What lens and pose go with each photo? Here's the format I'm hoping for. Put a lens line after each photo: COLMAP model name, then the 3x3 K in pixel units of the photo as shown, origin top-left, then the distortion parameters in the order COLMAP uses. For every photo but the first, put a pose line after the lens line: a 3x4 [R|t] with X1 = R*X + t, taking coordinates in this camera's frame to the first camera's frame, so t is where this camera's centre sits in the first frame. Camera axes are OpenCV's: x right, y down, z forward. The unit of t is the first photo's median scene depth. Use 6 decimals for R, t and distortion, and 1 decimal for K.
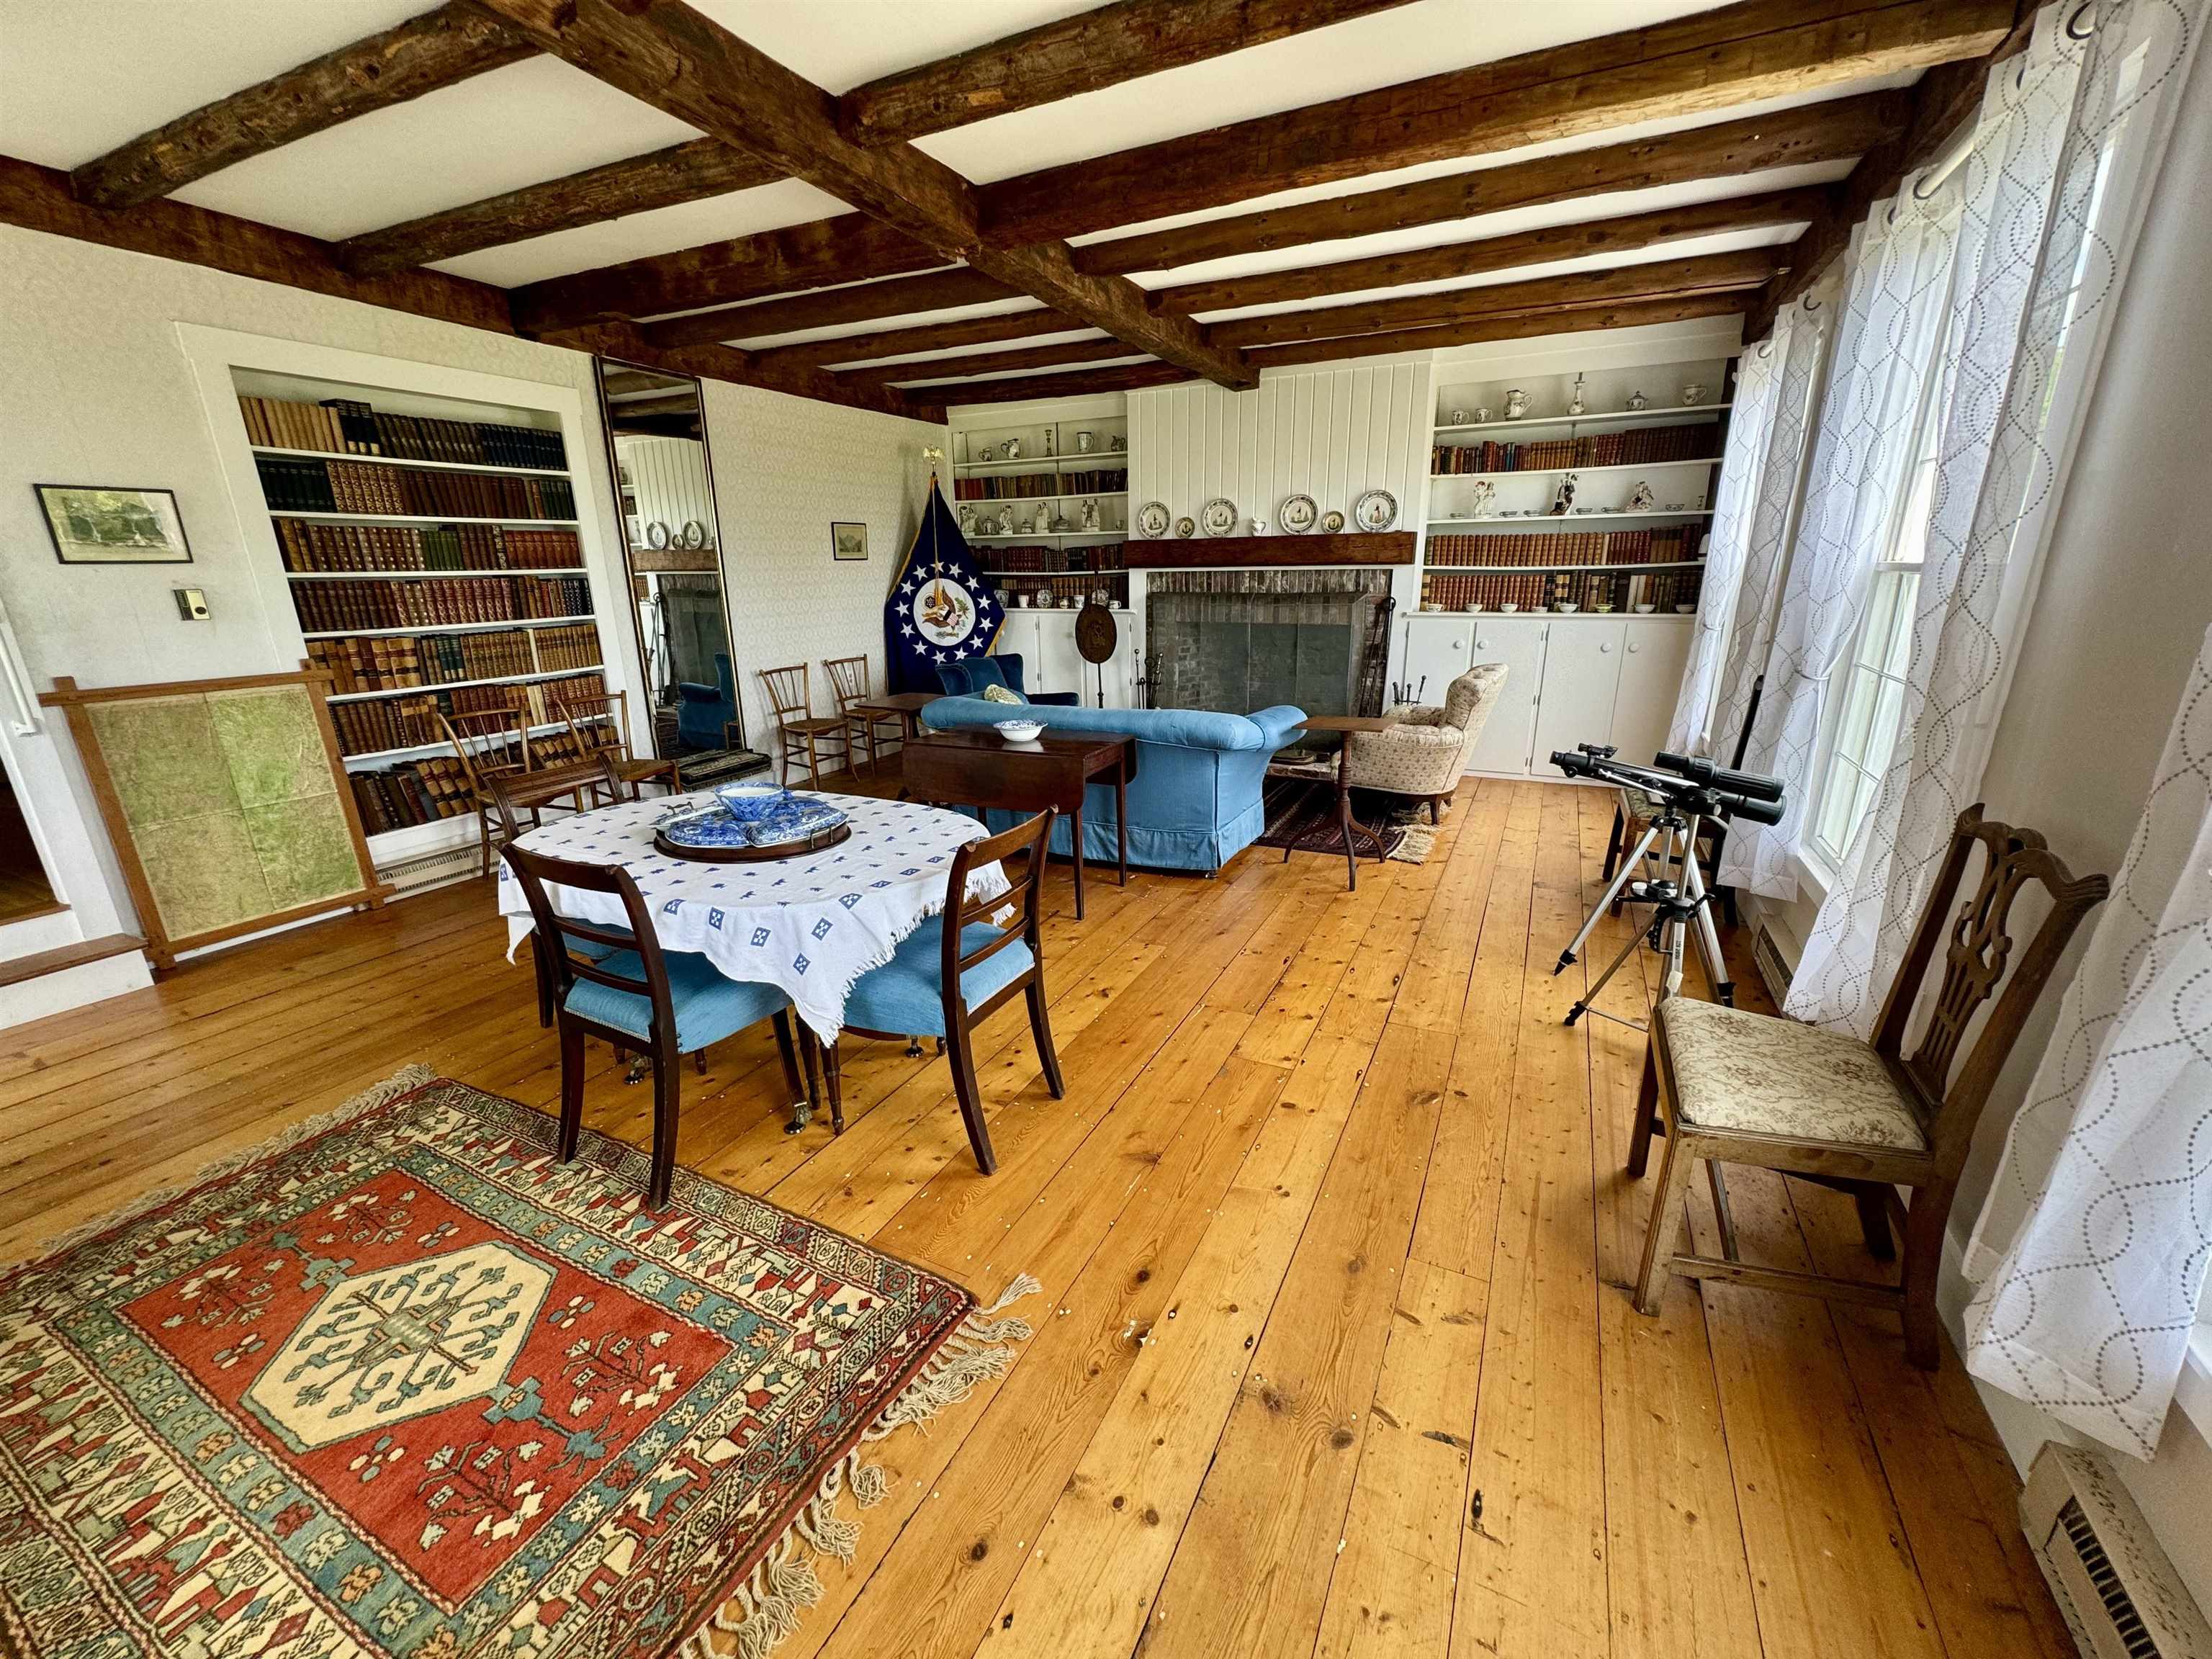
lens RADIAL K [[884.4, 0, 1099.5], [0, 884.4, 835.5], [0, 0, 1]] dist [-0.005906, 0.000148]
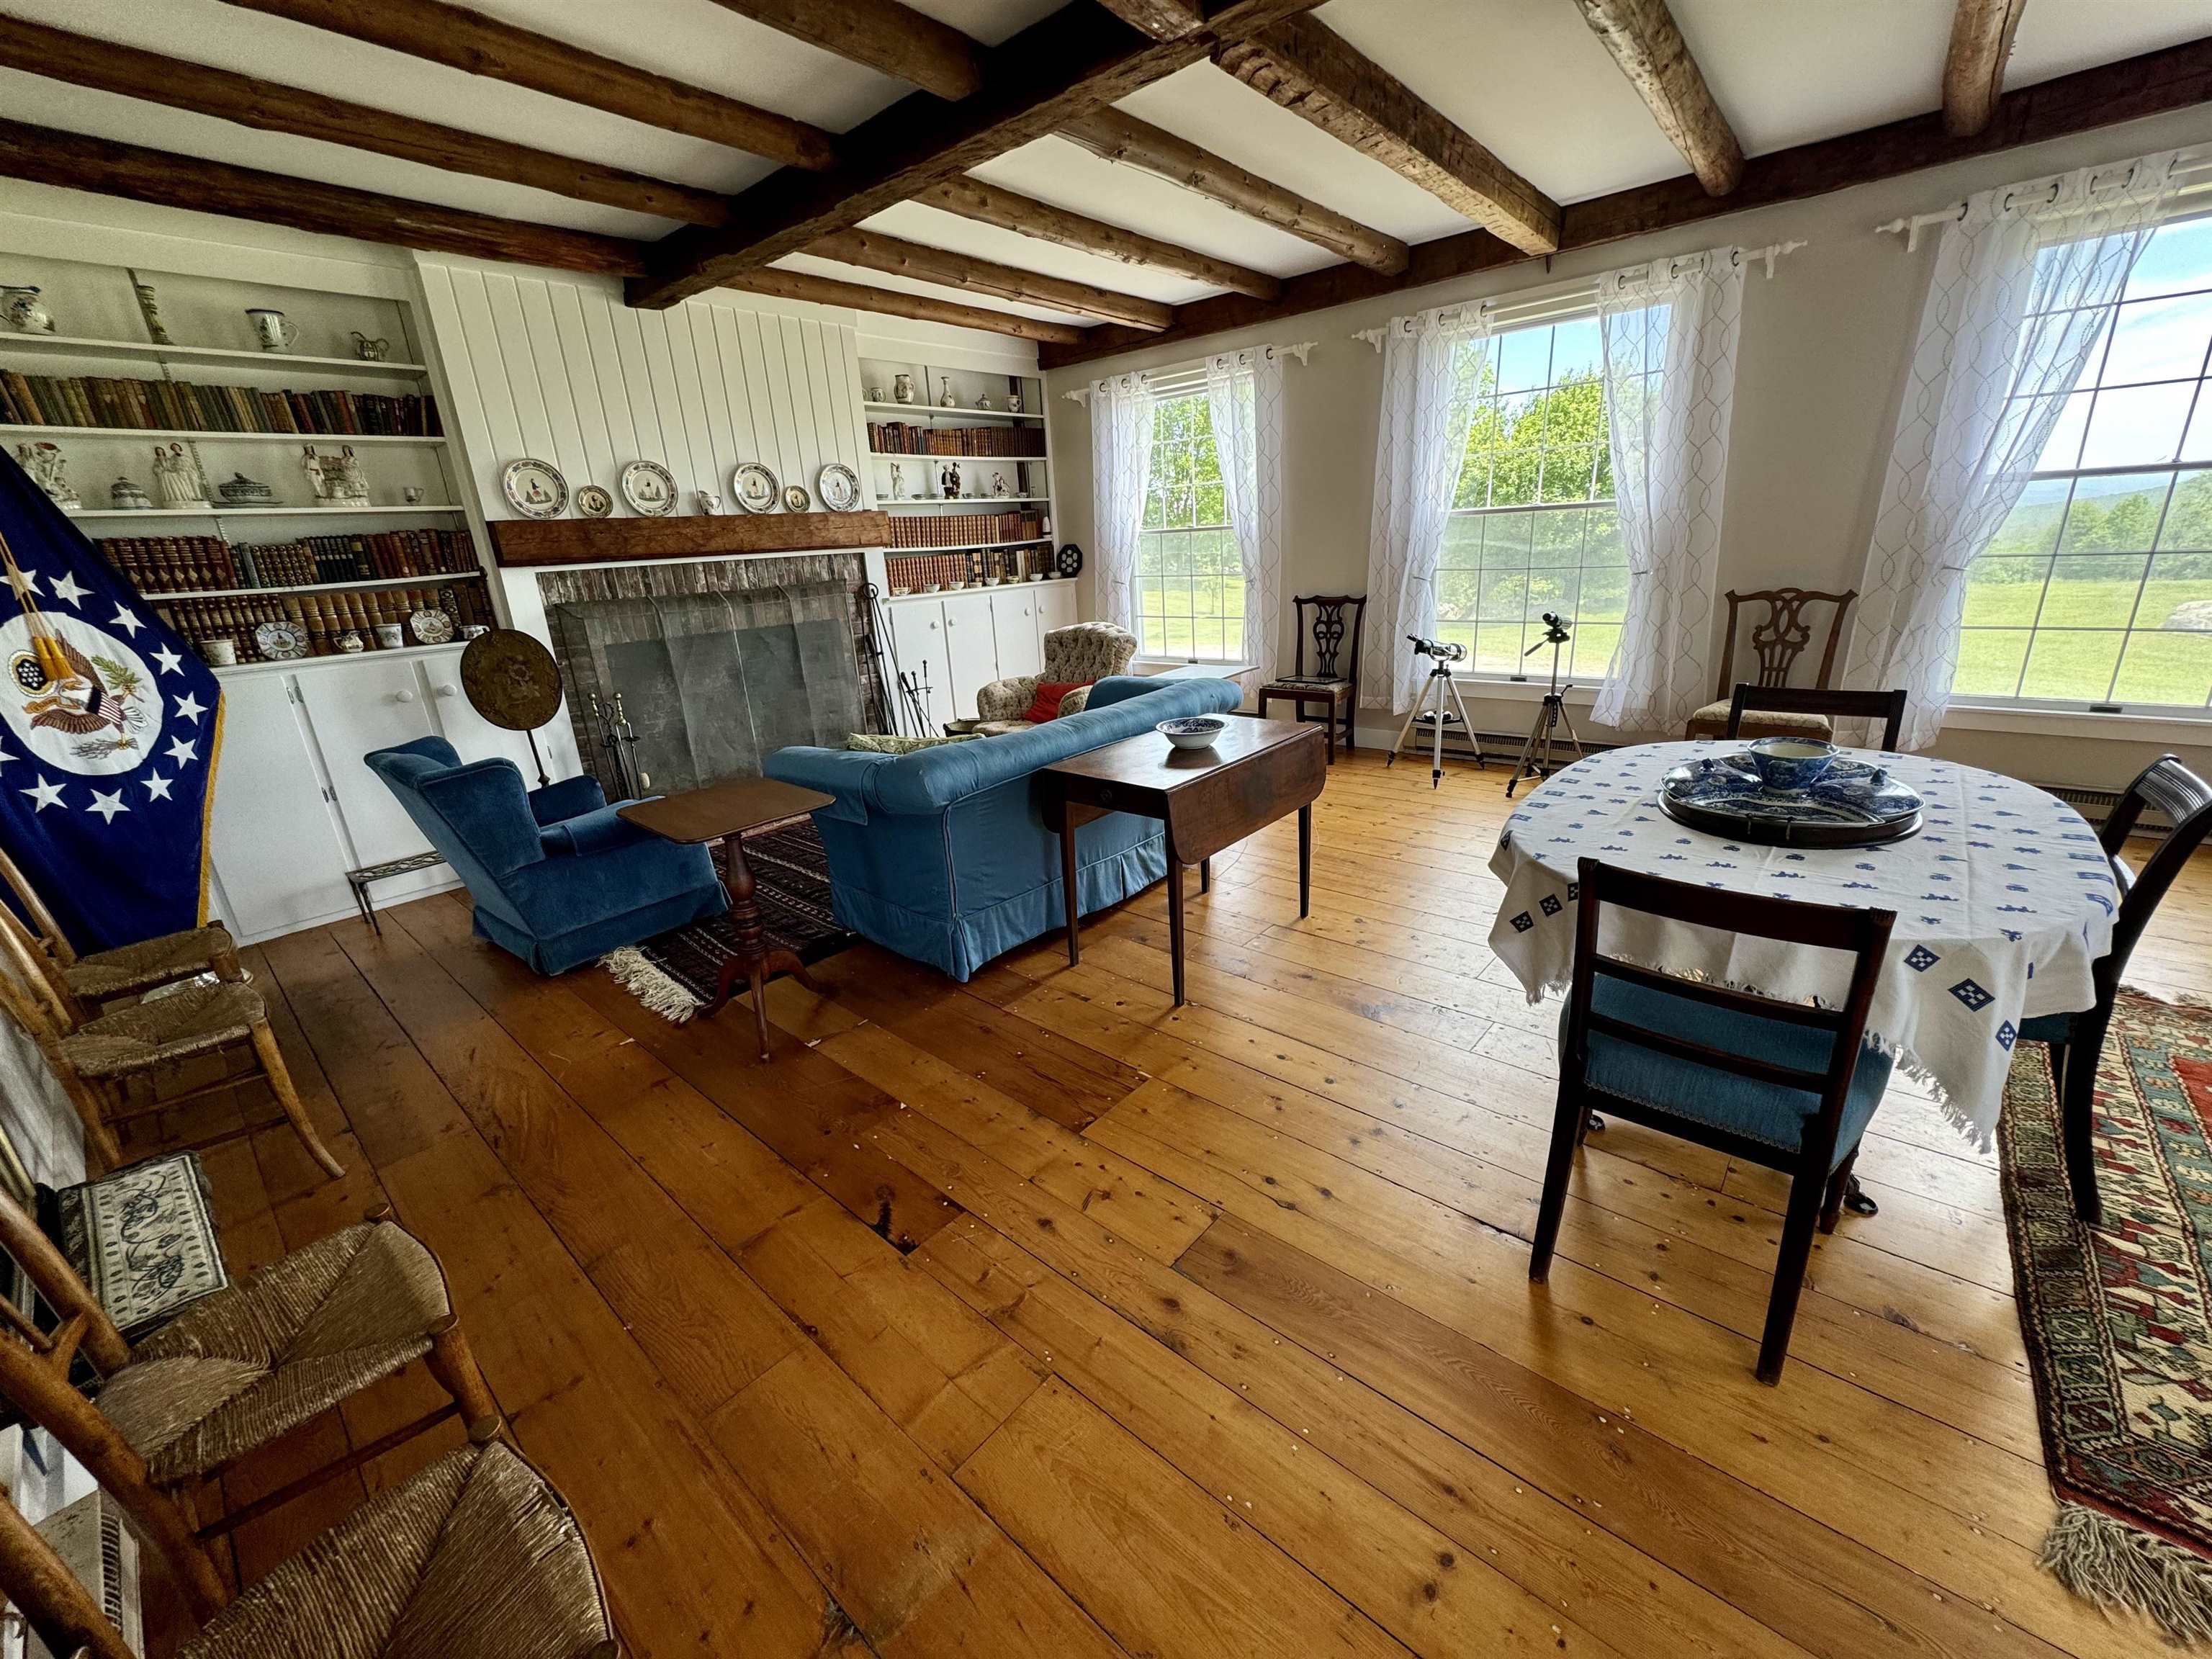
lens RADIAL K [[884.4, 0, 1104.4], [0, 884.4, 838.2], [0, 0, 1]] dist [-0.005906, 0.000148]
pose [[0.245076, -0.308993, 0.918946, -0.512460], [0.334762, 0.916524, 0.218900, -0.140623], [-0.909875, 0.253981, 0.328057, 0.523022]]
